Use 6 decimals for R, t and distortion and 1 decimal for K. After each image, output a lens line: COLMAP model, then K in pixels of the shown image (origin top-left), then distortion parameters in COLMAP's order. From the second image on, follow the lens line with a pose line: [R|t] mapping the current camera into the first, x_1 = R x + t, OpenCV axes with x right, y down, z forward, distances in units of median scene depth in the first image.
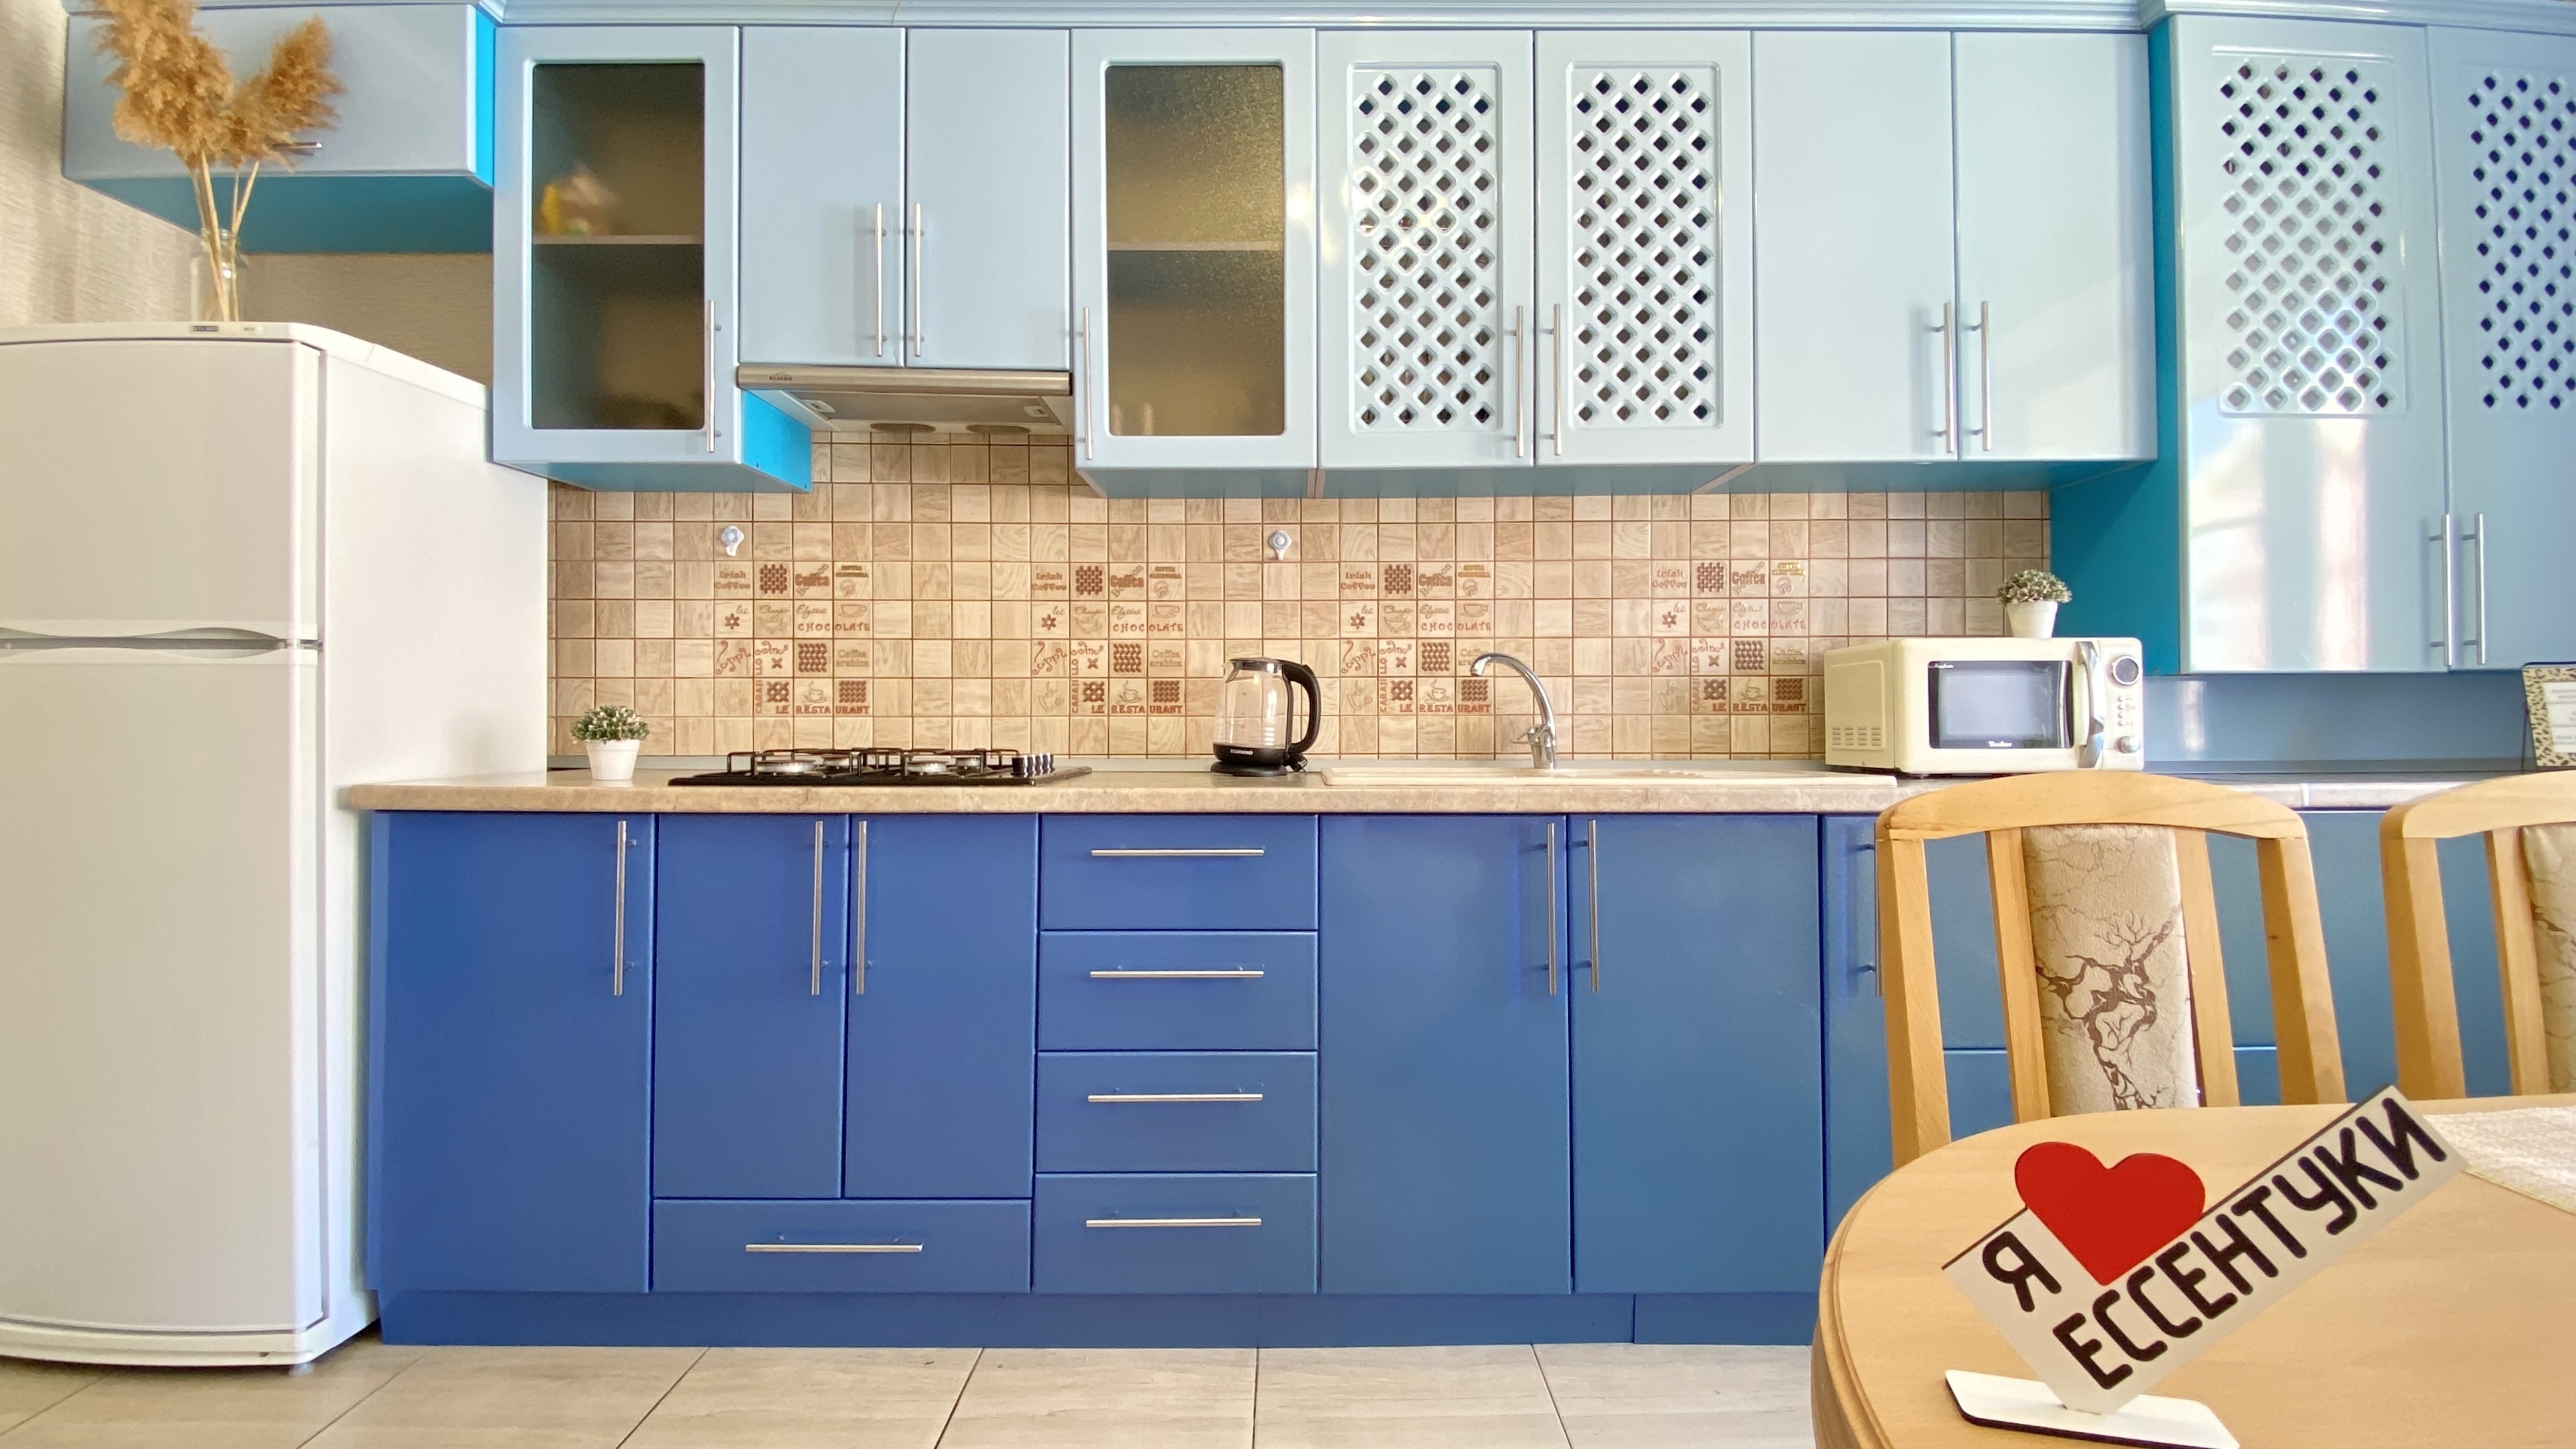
lens RADIAL K [[1066.0, 0, 1288.6], [0, 1066.0, 711.4], [0, 0, 1]] dist [0.003119, -0.000908]
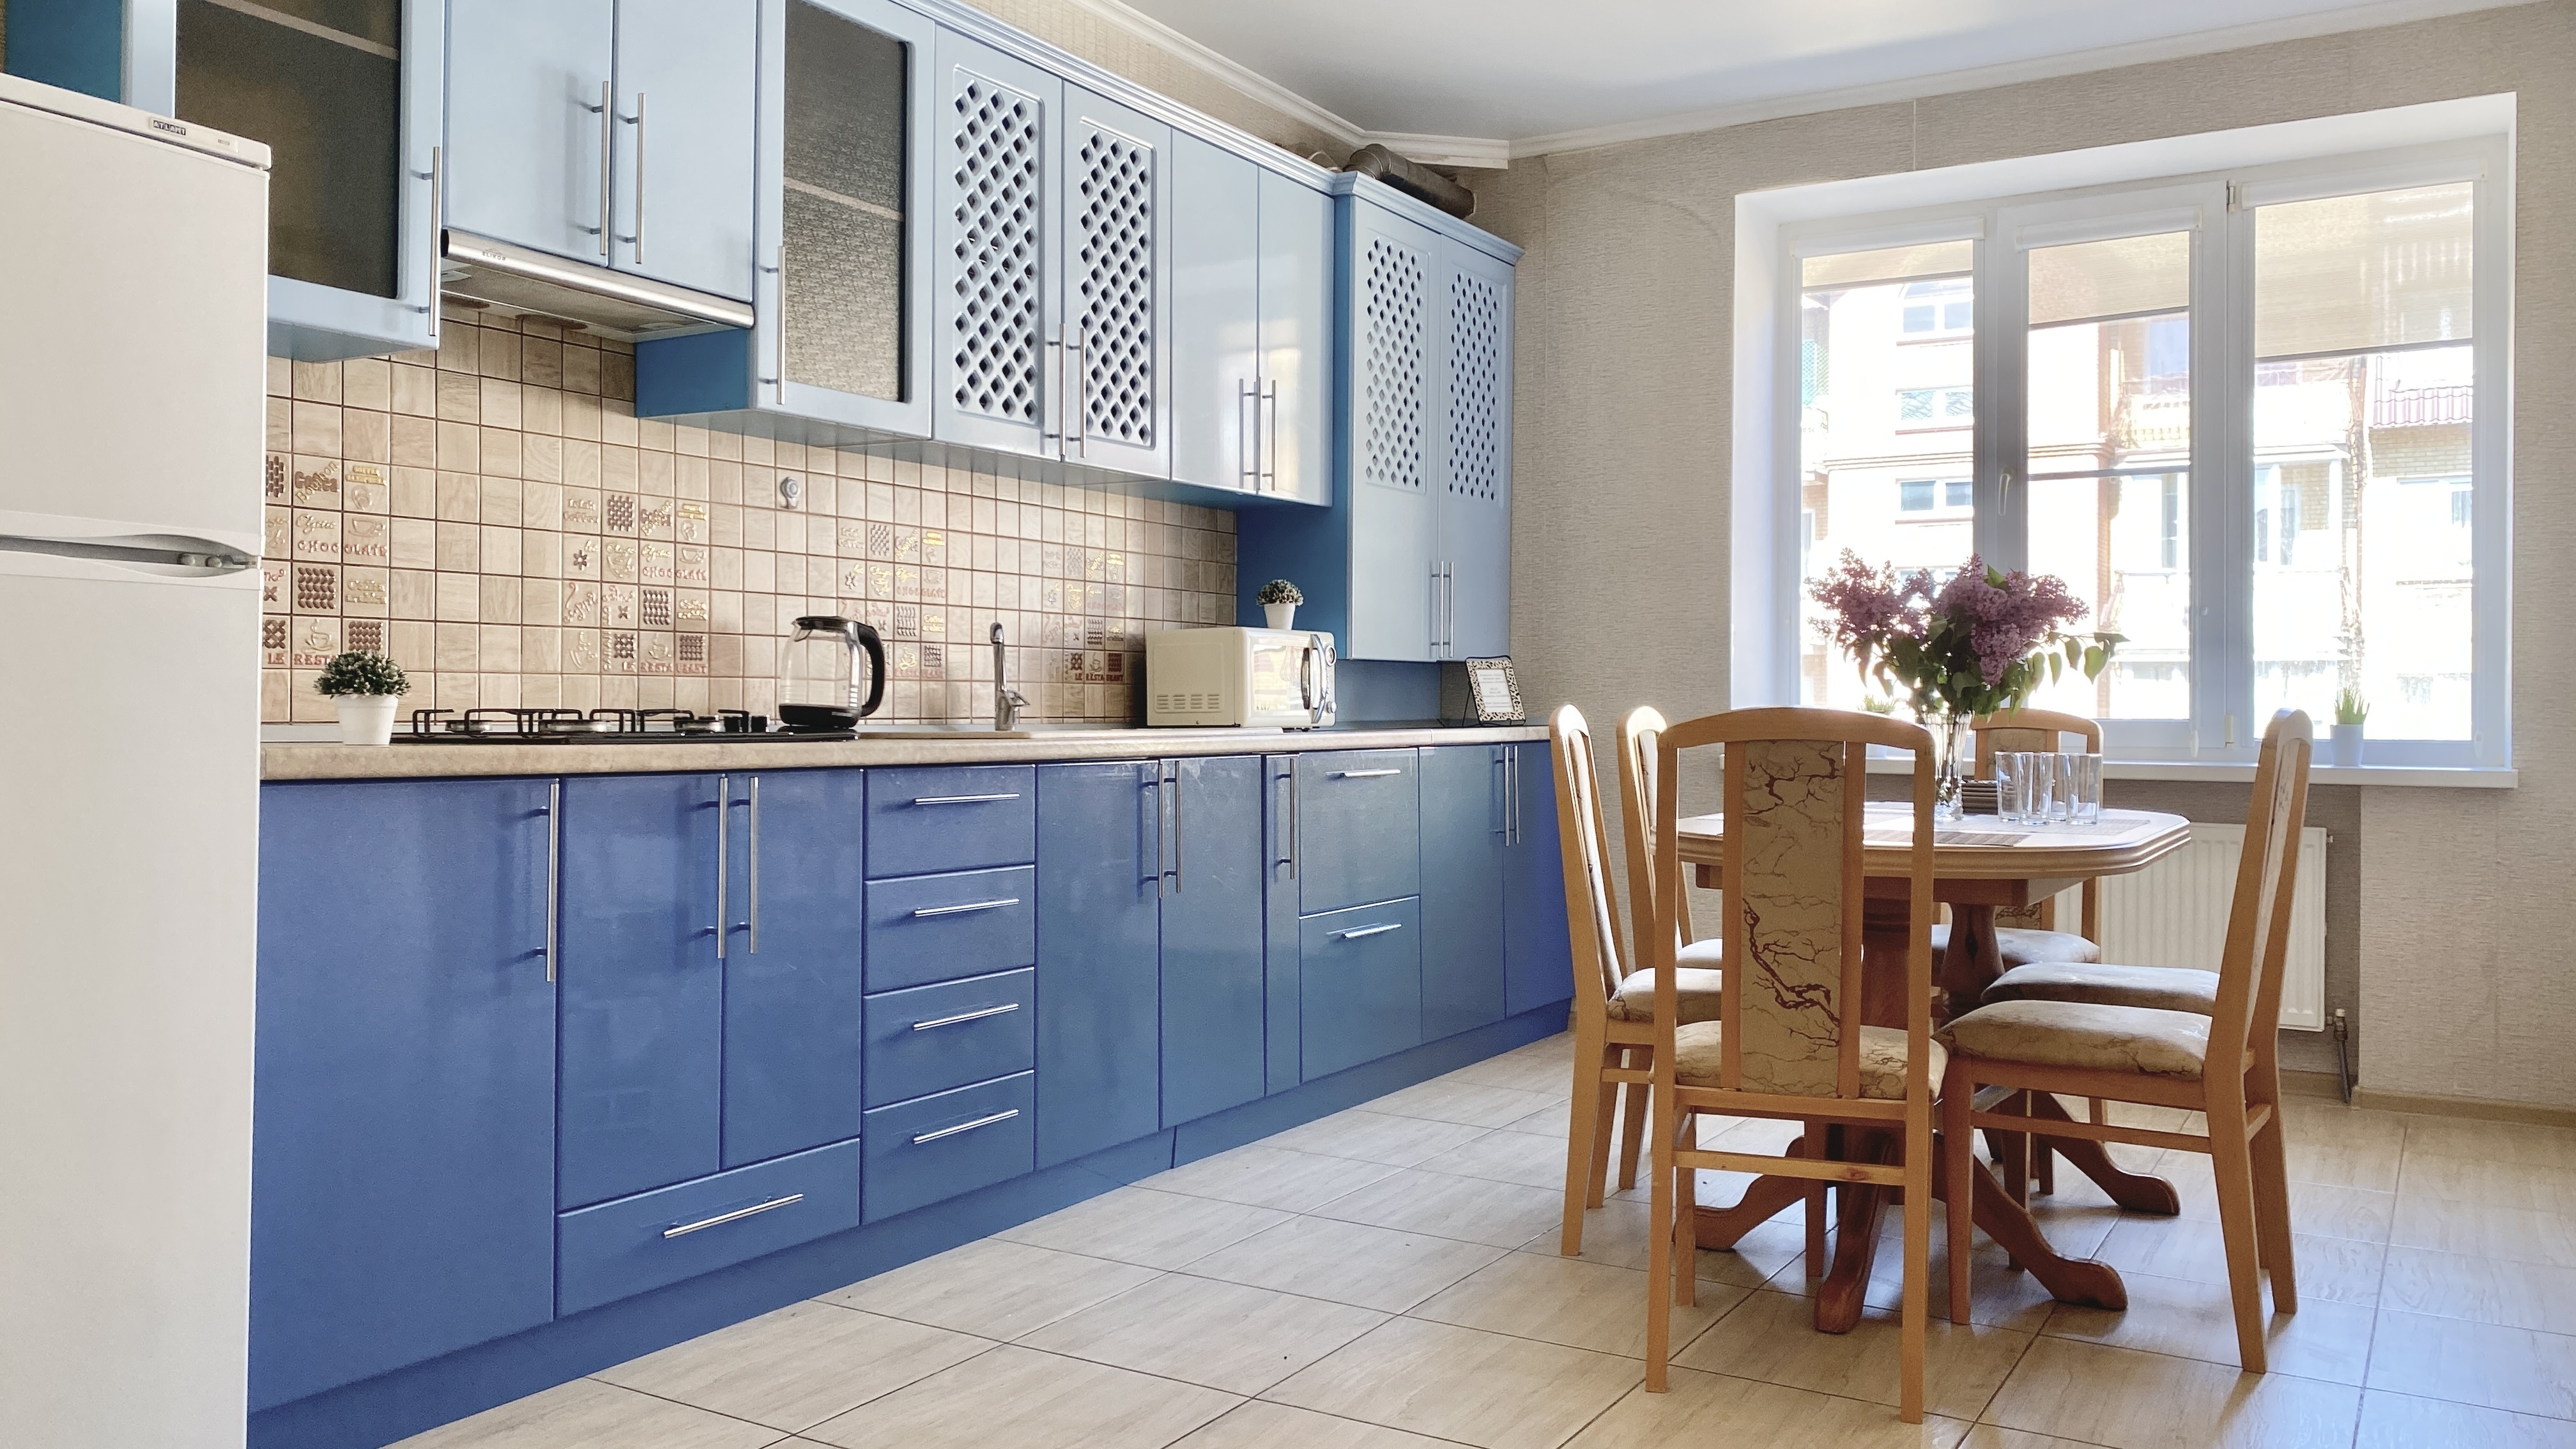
lens RADIAL K [[1966.8, 0, 1288.8], [0, 1966.8, 726.1], [0, 0, 1]] dist [-0.071447, -0.010953]
pose [[0.508189, -0.003768, 0.861237, -1.342242], [-0.005554, 0.999955, 0.007652, 0.032496], [-0.861228, -0.008672, 0.508145, -0.258354]]
